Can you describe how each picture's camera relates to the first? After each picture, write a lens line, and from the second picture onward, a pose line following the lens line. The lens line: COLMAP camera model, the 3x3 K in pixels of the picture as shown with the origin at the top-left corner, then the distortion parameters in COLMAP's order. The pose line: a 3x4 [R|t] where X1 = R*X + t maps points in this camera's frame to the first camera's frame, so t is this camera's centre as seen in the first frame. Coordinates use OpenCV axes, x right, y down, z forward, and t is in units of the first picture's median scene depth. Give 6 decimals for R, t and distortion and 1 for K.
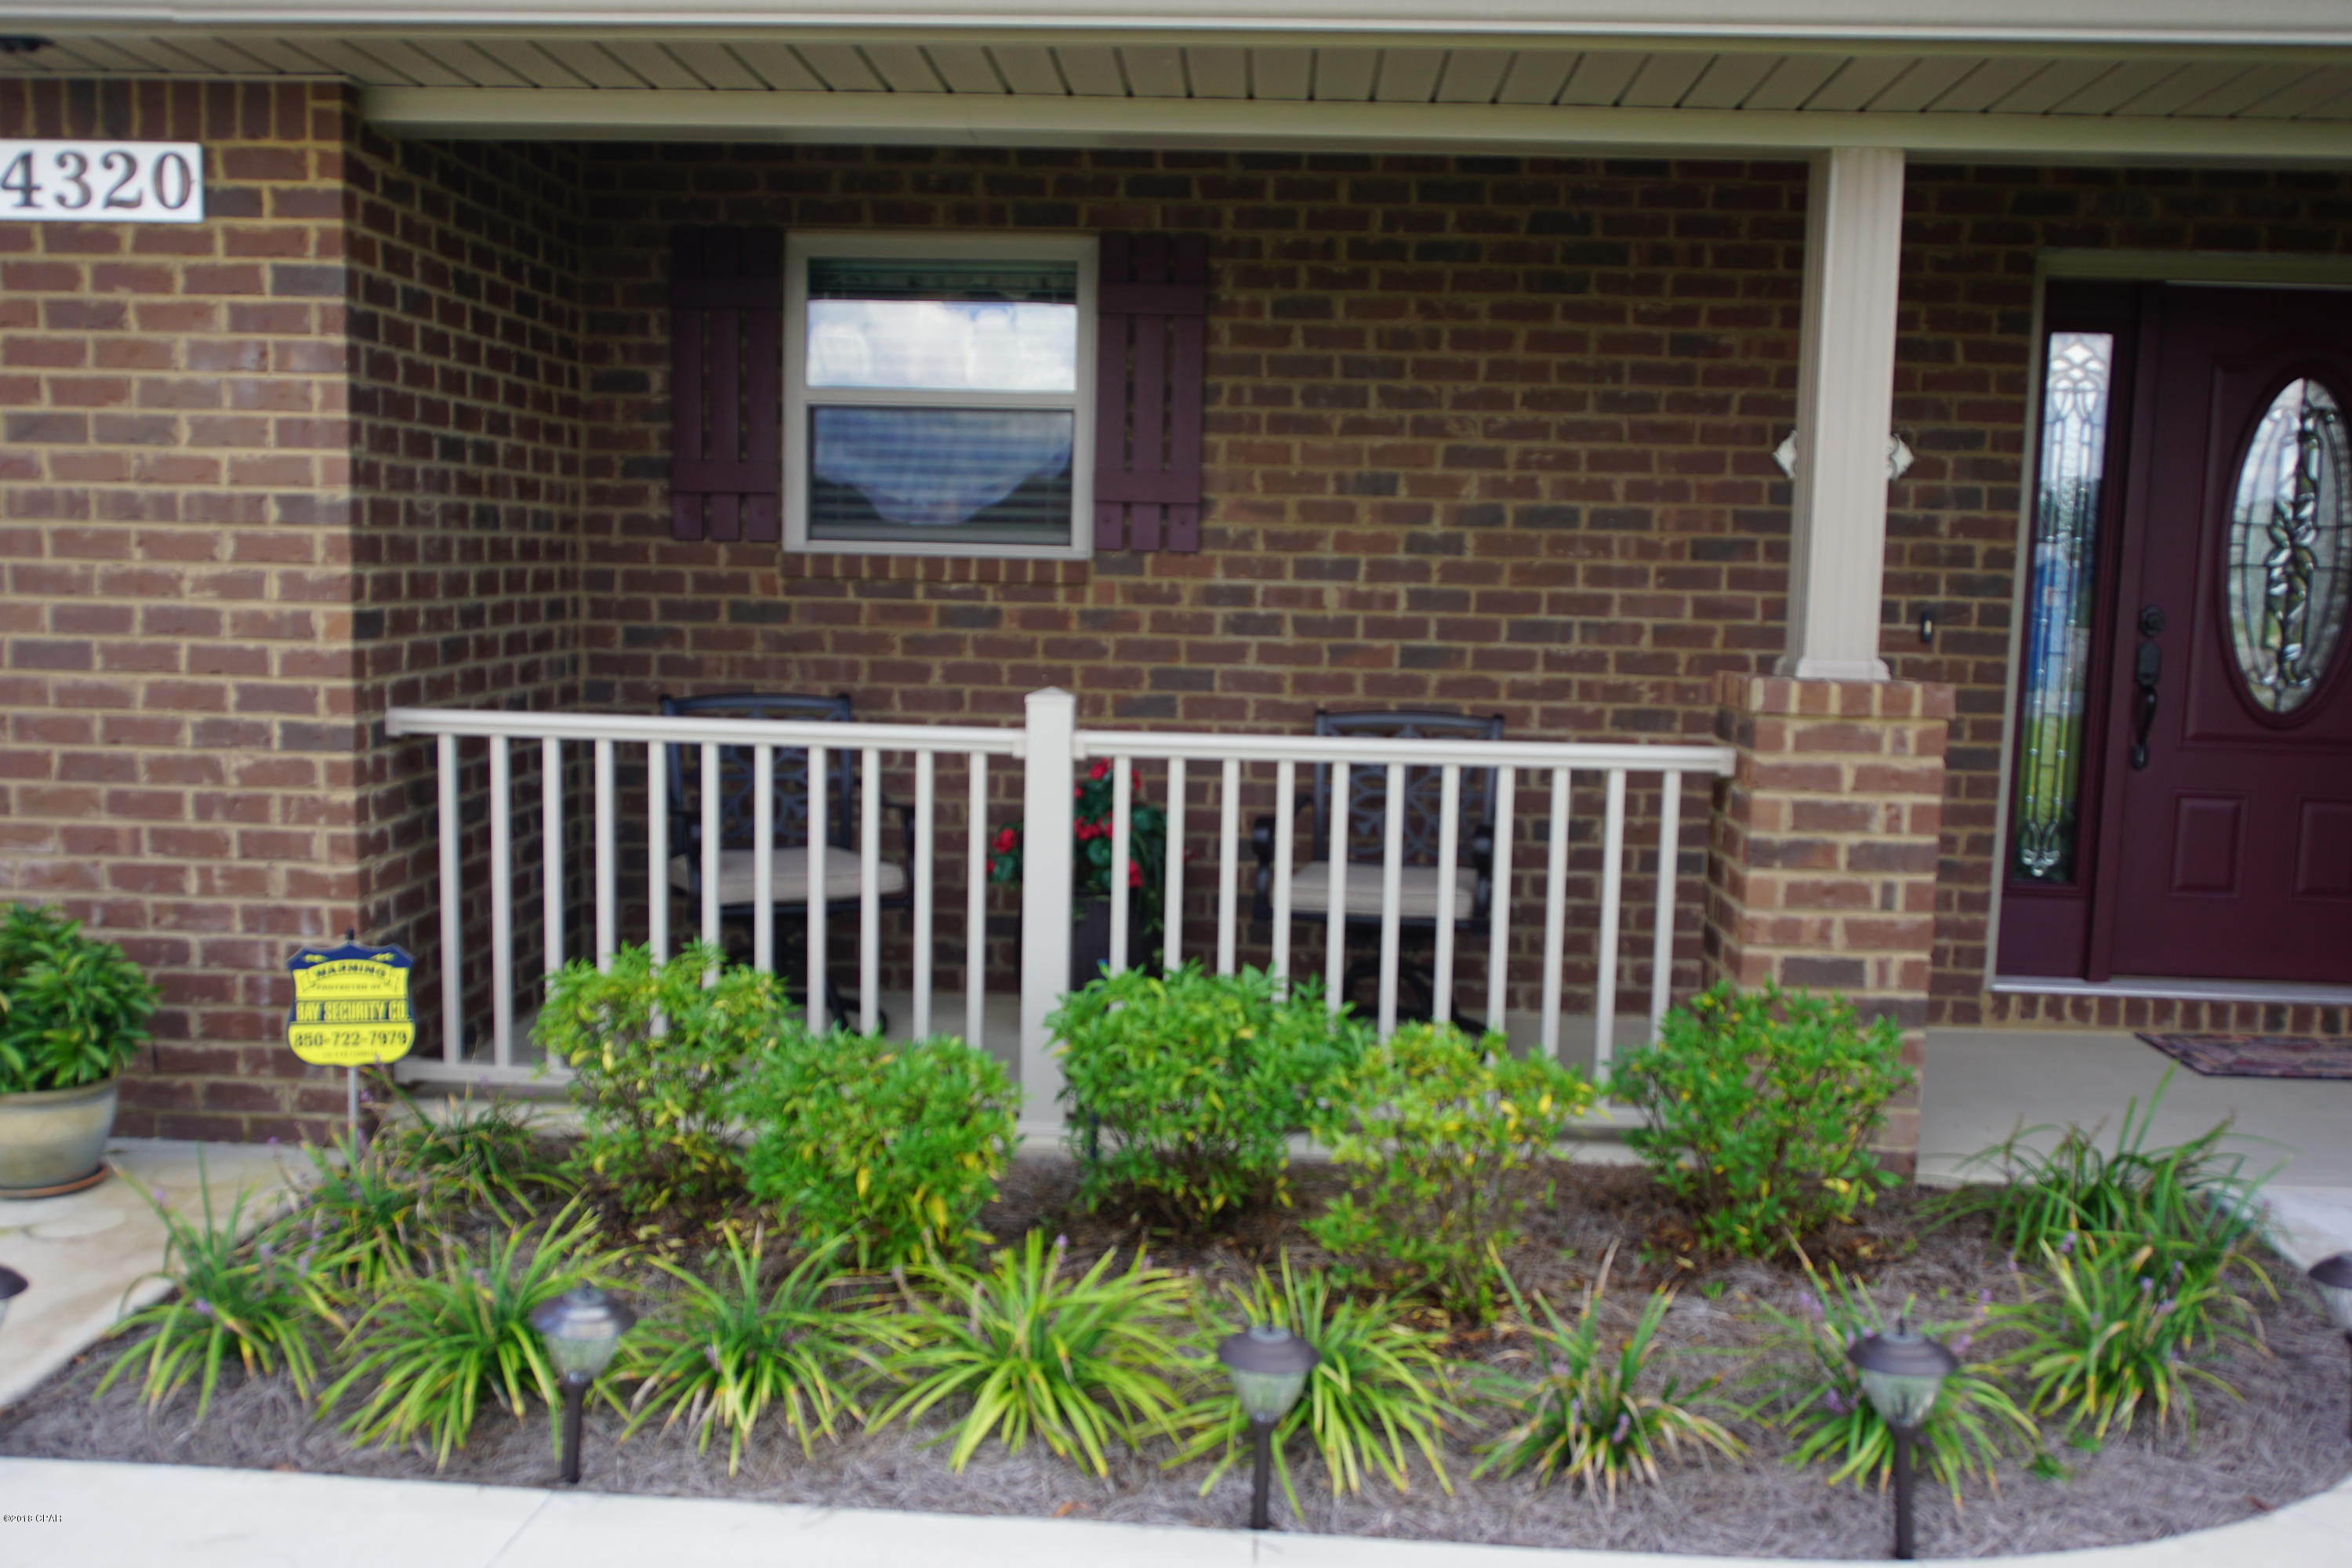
lens RADIAL K [[2067.4, 0, 1176.5], [0, 2067.4, 784.2], [0, 0, 1]] dist [-0.029842, 0.023551]
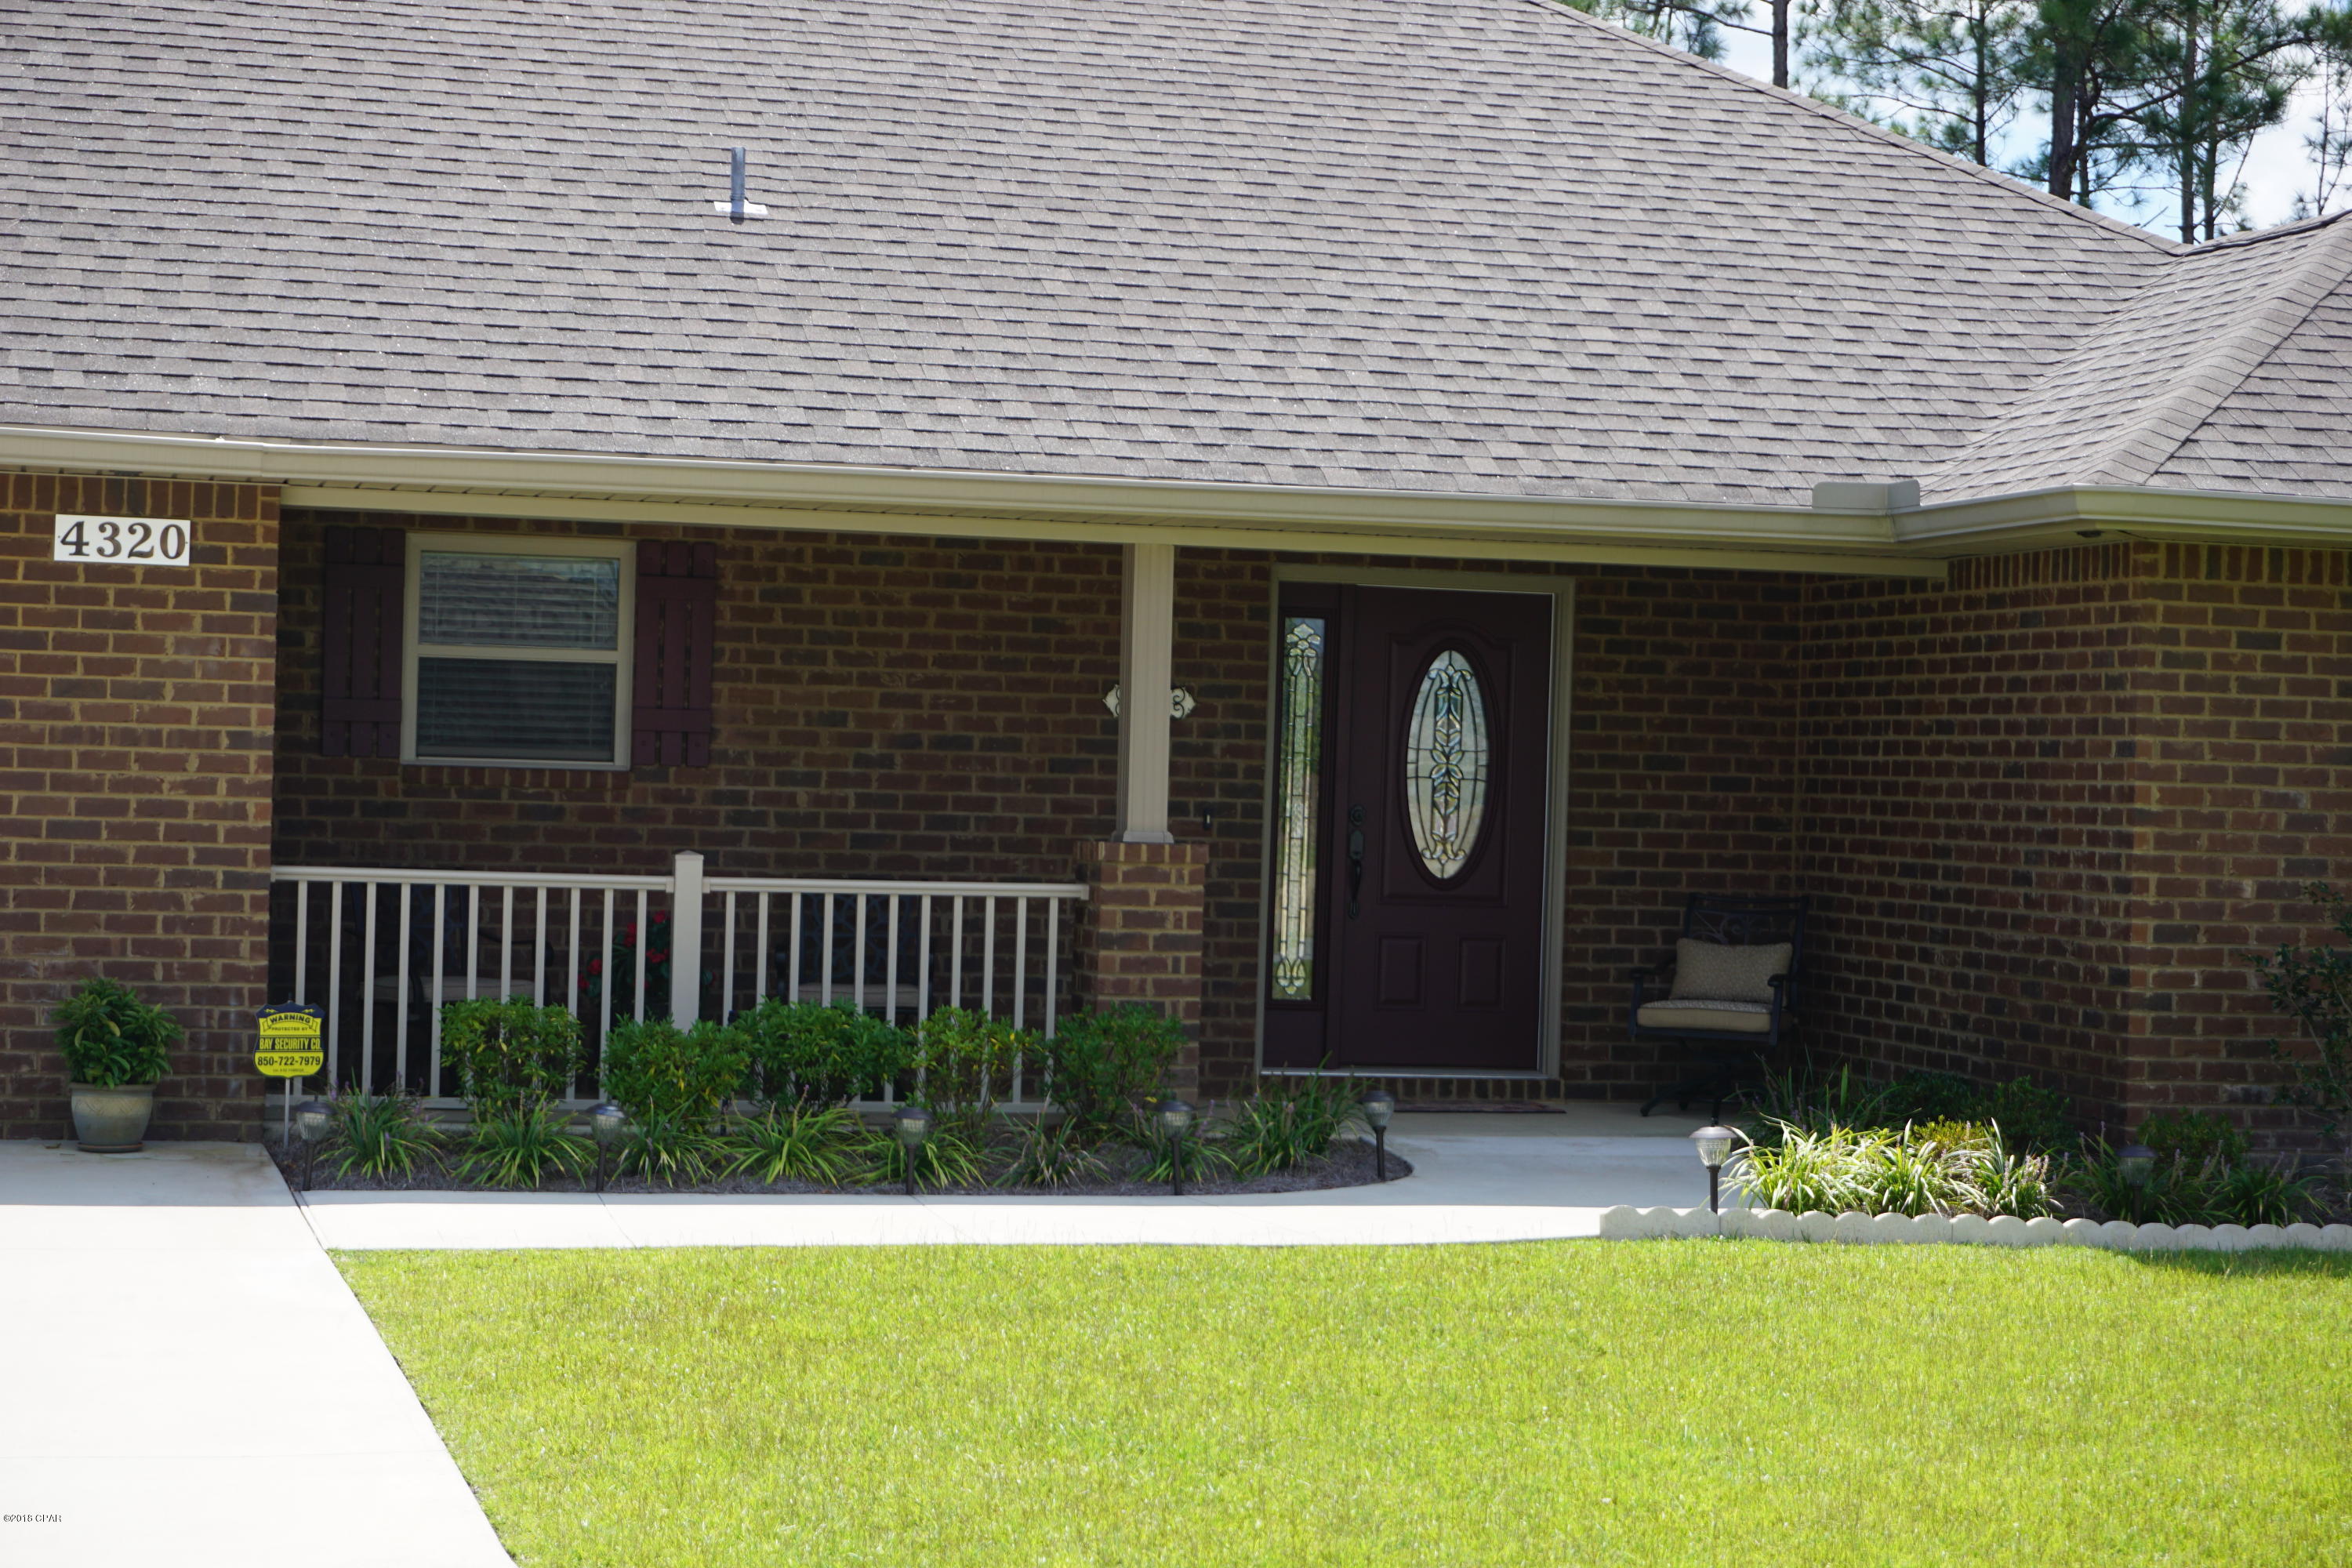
lens RADIAL K [[4411.0, 0, 1182.5], [0, 4411.0, 781.5], [0, 0, 1]] dist [0.011385, 0.000000]
pose [[0.952965, 0.002973, 0.303065, -0.759428], [0.027768, 0.994890, -0.097073, 0.253508], [-0.301805, 0.100923, 0.948013, -2.482384]]
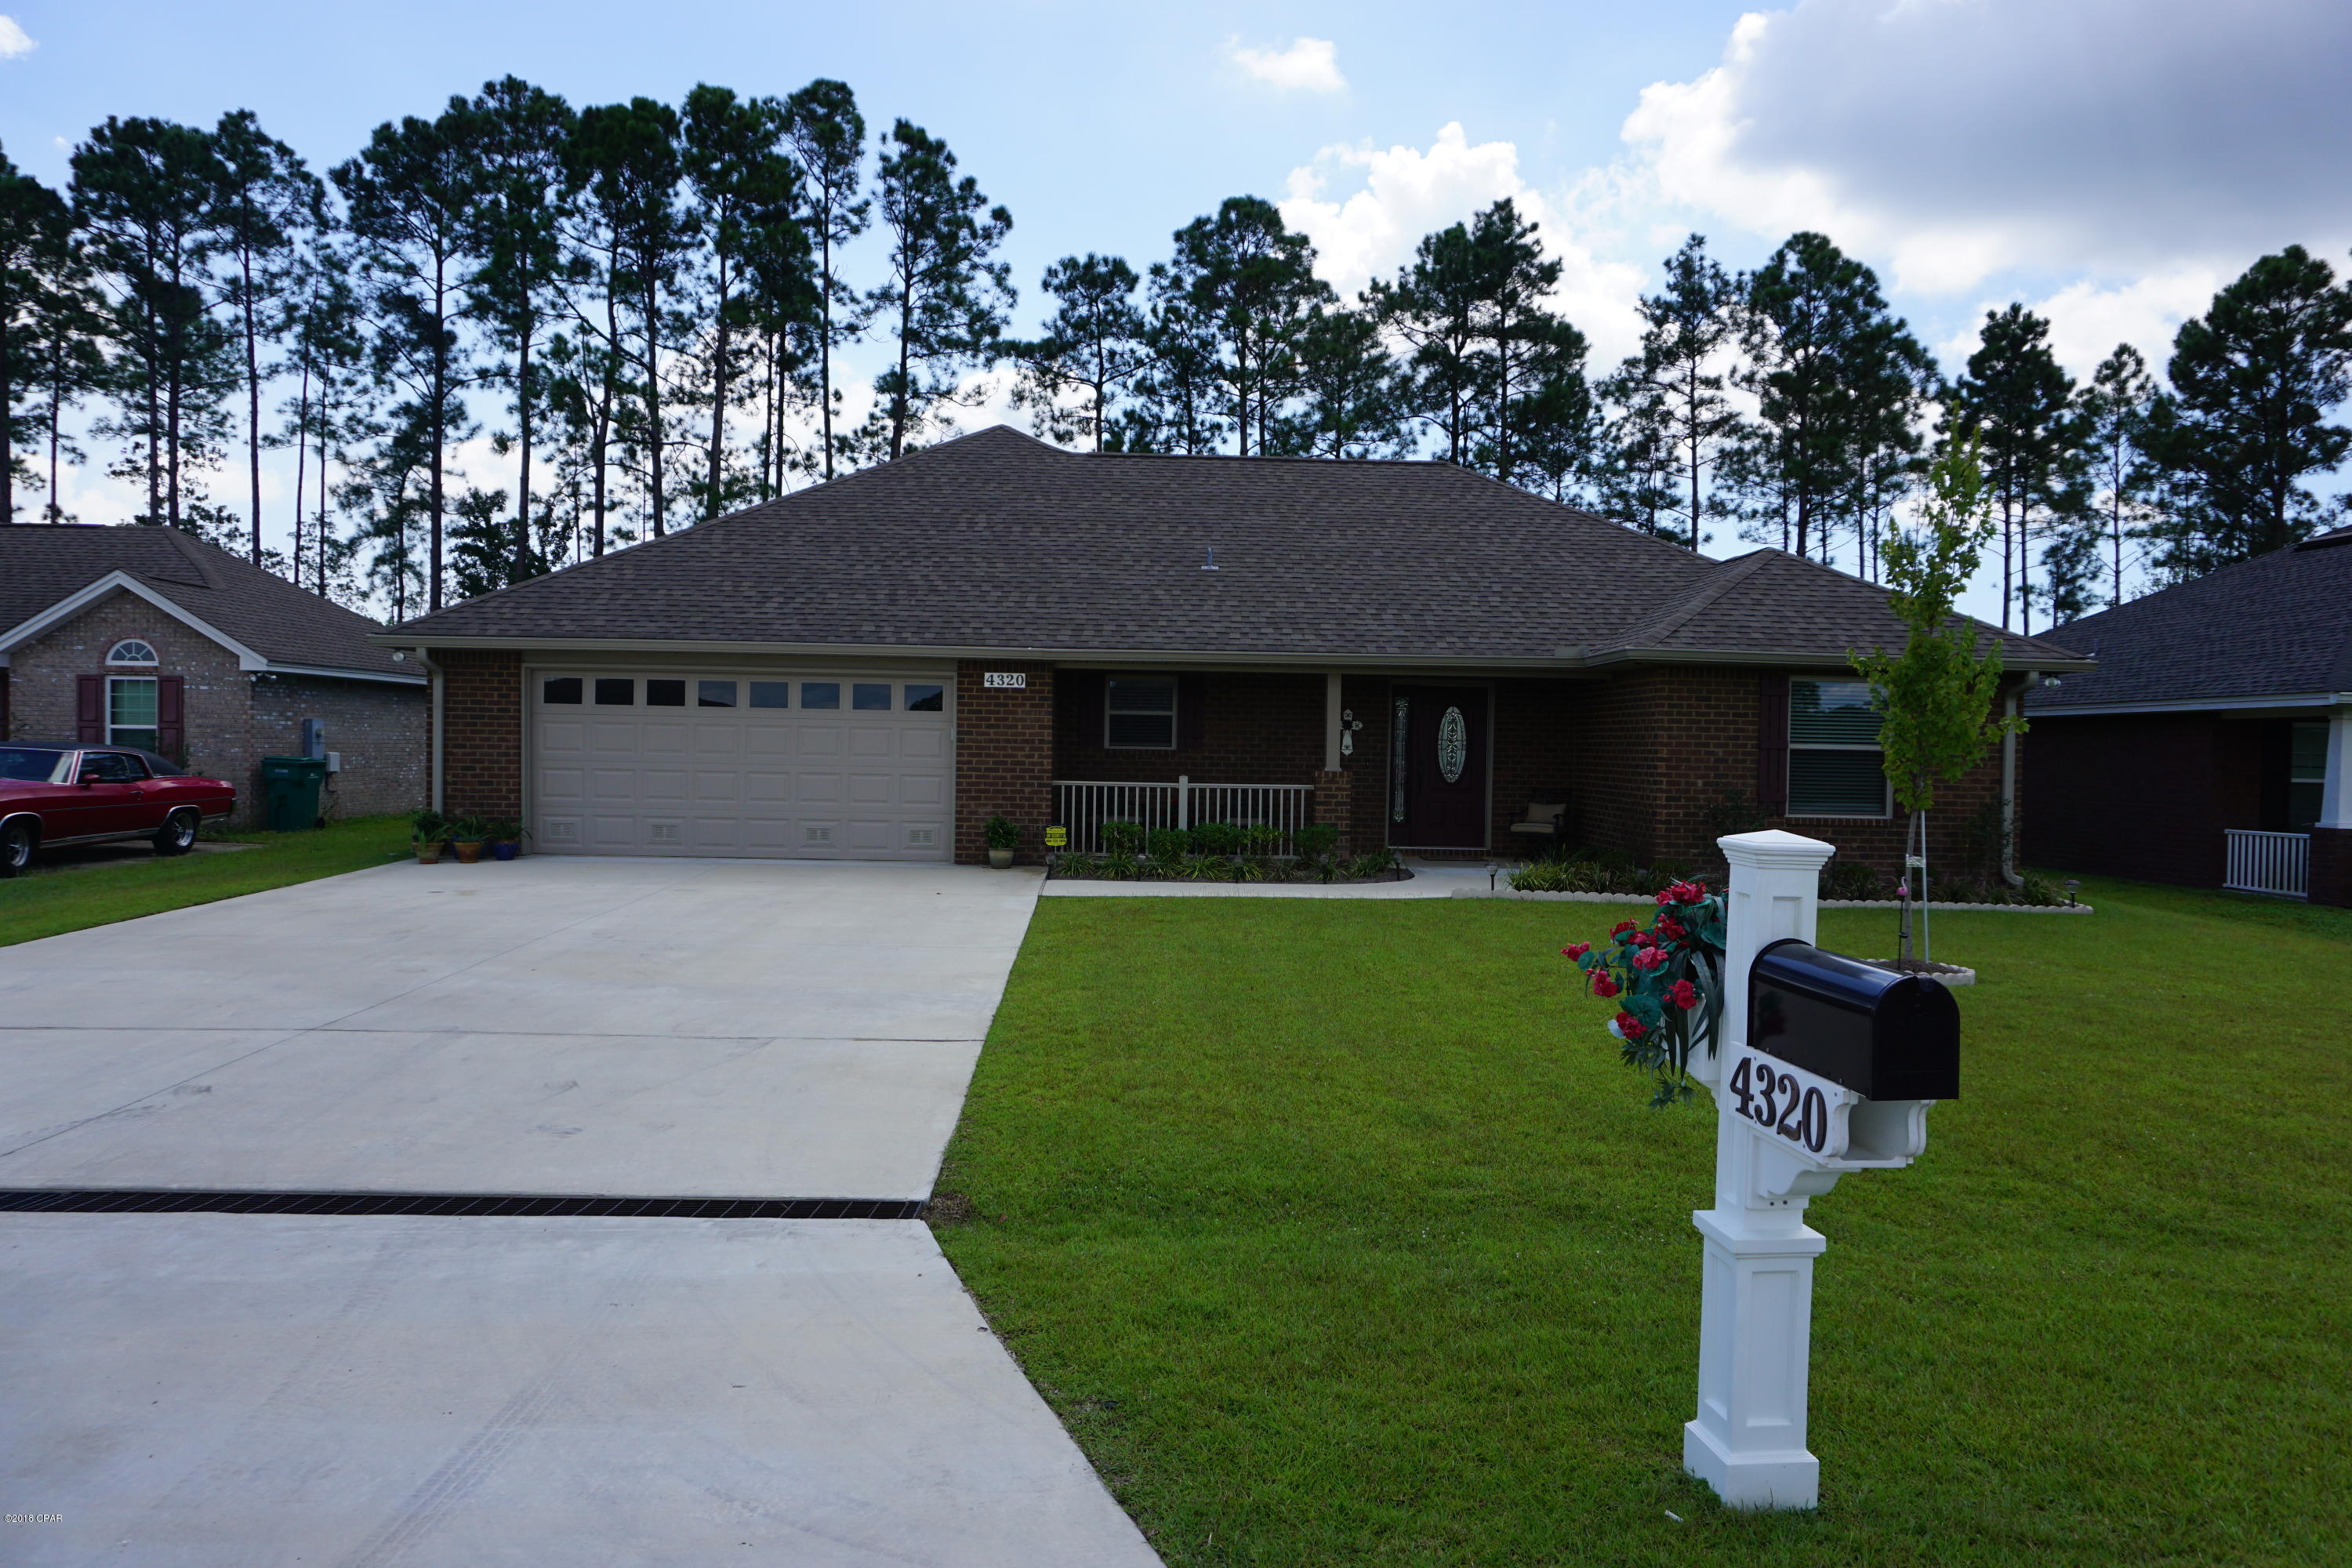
lens RADIAL K [[1571.9, 0, 1168.0], [0, 1571.9, 787.7], [0, 0, 1]] dist [-0.062473, 0.039470]
pose [[0.997099, -0.009699, 0.075494, -0.400845], [0.015886, 0.996523, -0.081789, 0.309837], [-0.074439, 0.082751, 0.993786, -2.928485]]
